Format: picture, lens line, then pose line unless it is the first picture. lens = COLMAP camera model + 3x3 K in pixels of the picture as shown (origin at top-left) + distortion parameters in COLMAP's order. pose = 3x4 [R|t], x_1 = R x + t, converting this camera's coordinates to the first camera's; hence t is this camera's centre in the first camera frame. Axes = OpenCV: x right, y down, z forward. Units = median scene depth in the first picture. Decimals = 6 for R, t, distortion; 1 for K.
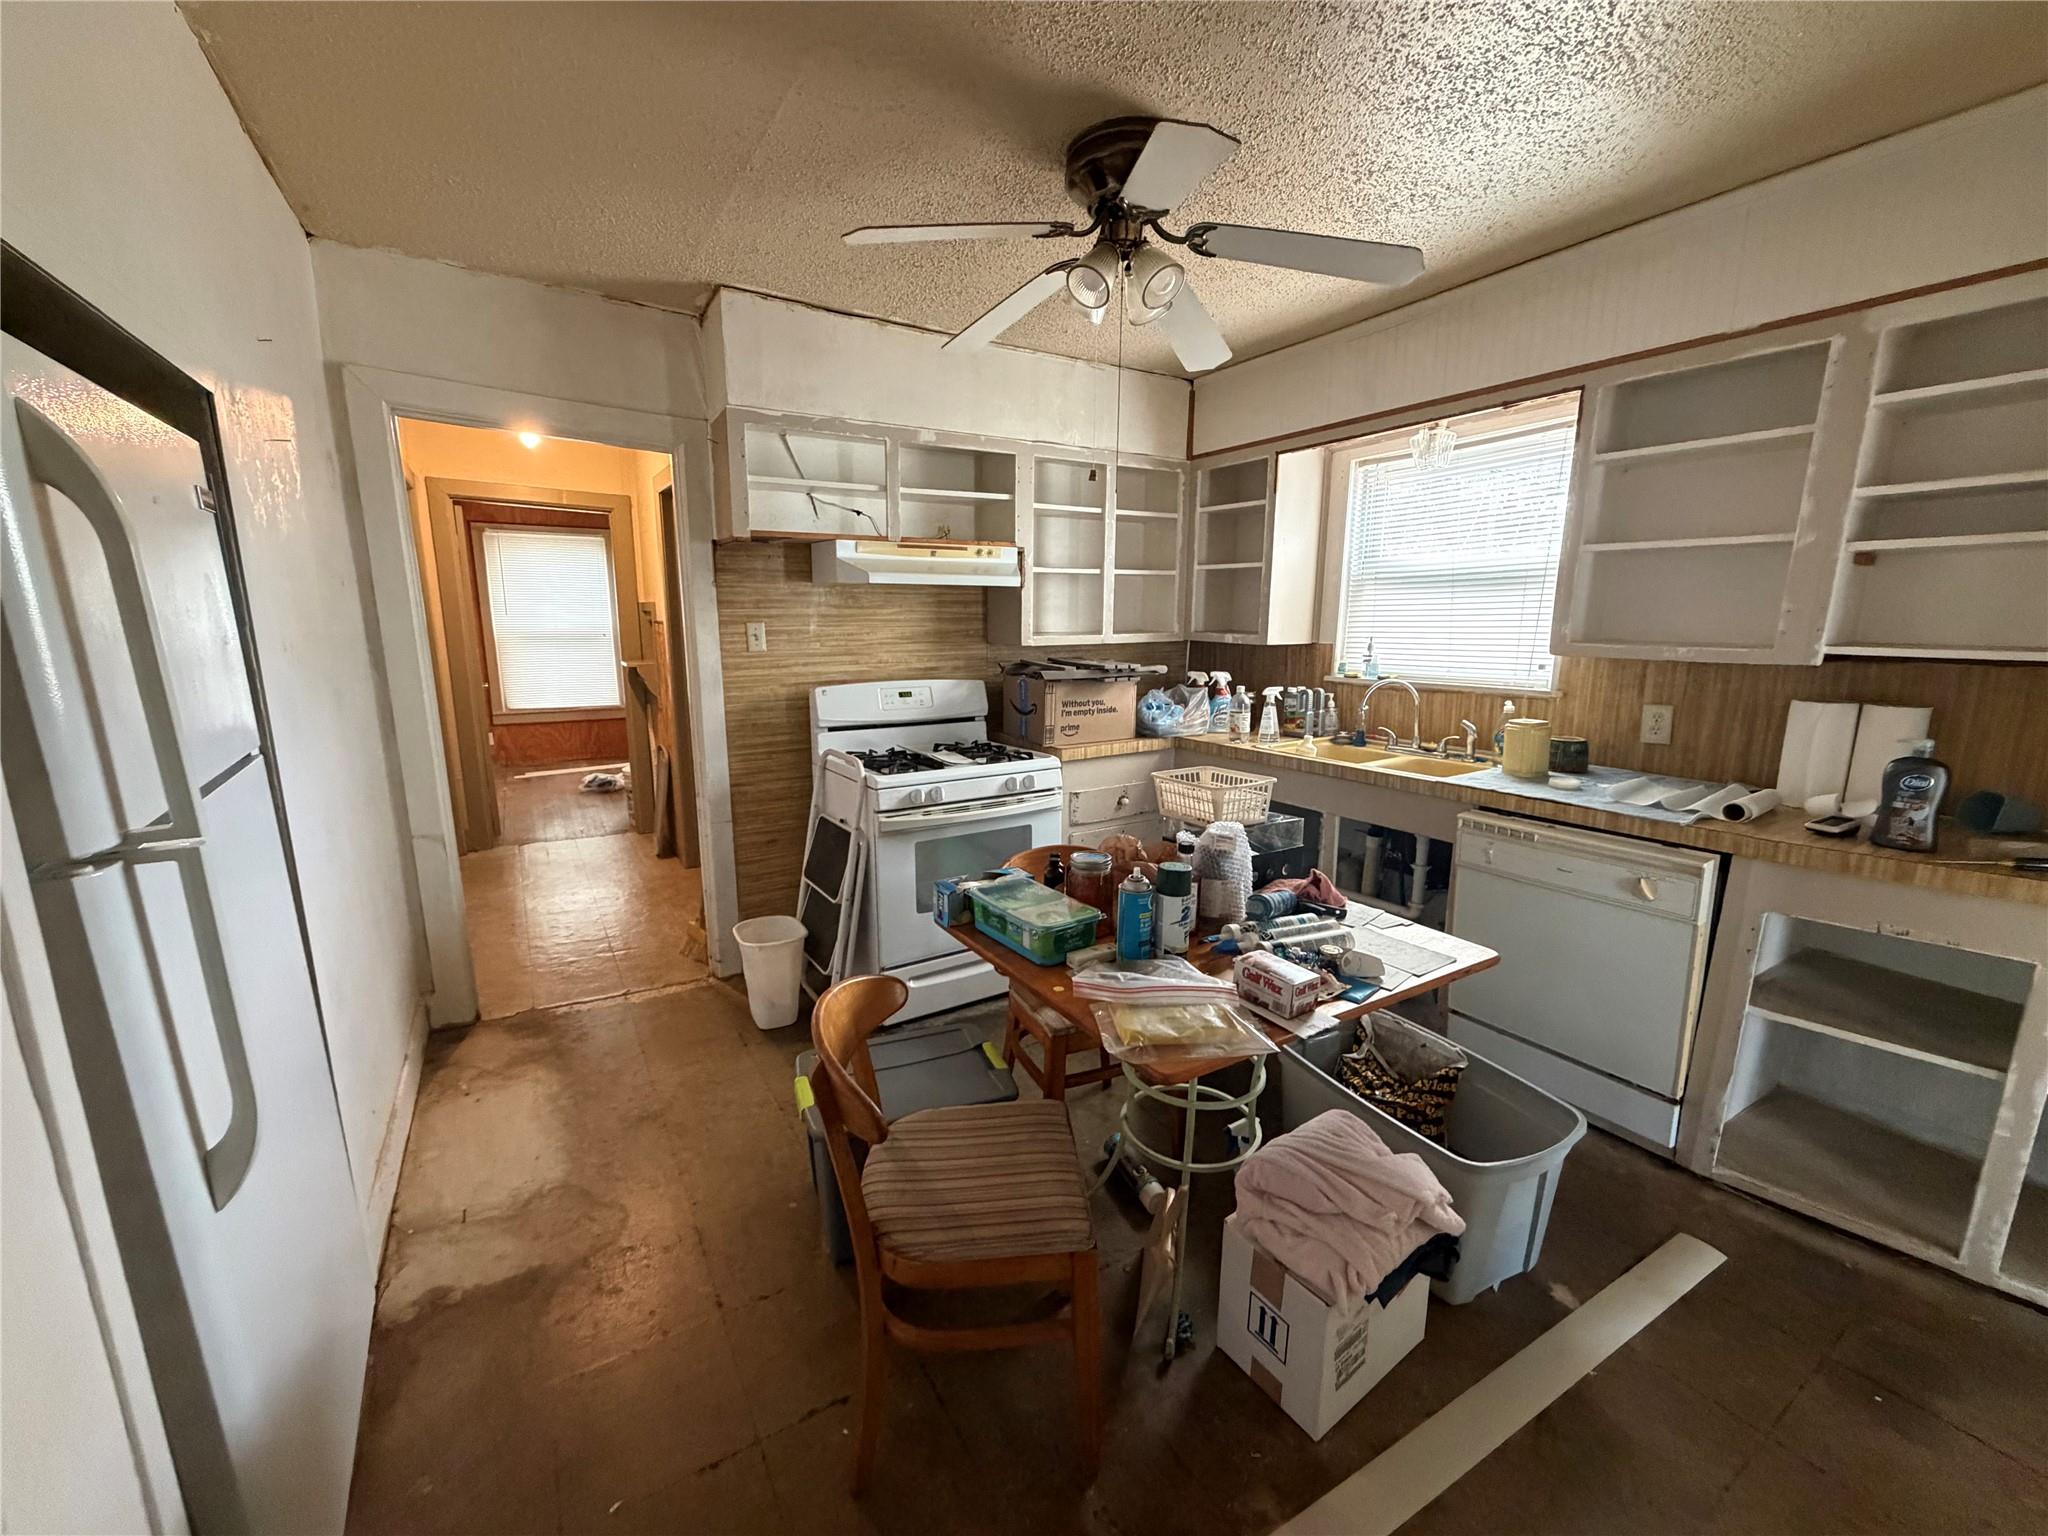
lens RADIAL K [[823.2, 0, 1025.6], [0, 823.2, 782.7], [0, 0, 1]] dist [-0.002121, 0.000020]
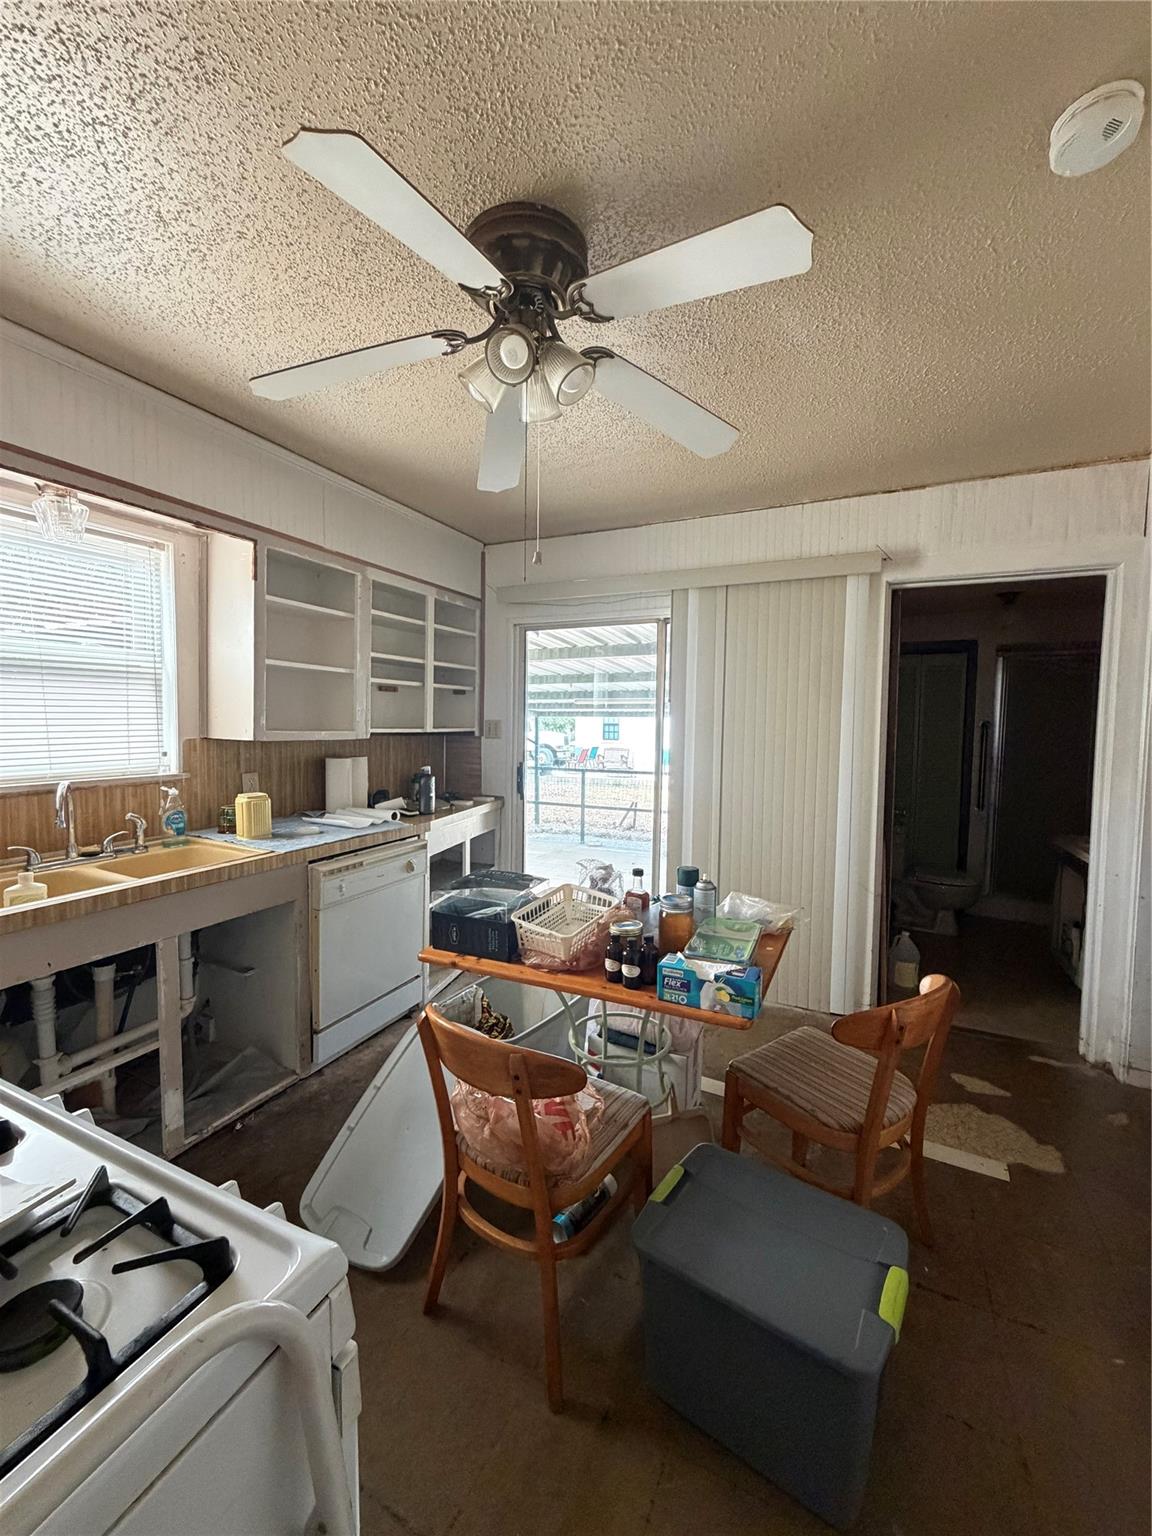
lens RADIAL K [[617.4, 0, 578.8], [0, 617.4, 758.9], [0, 0, 1]] dist [-0.002121, 0.000020]
pose [[-0.540150, -0.054275, 0.839817, -0.425390], [0.154728, 0.974502, 0.162496, -0.202393], [-0.827223, 0.217716, -0.517979, 1.073842]]
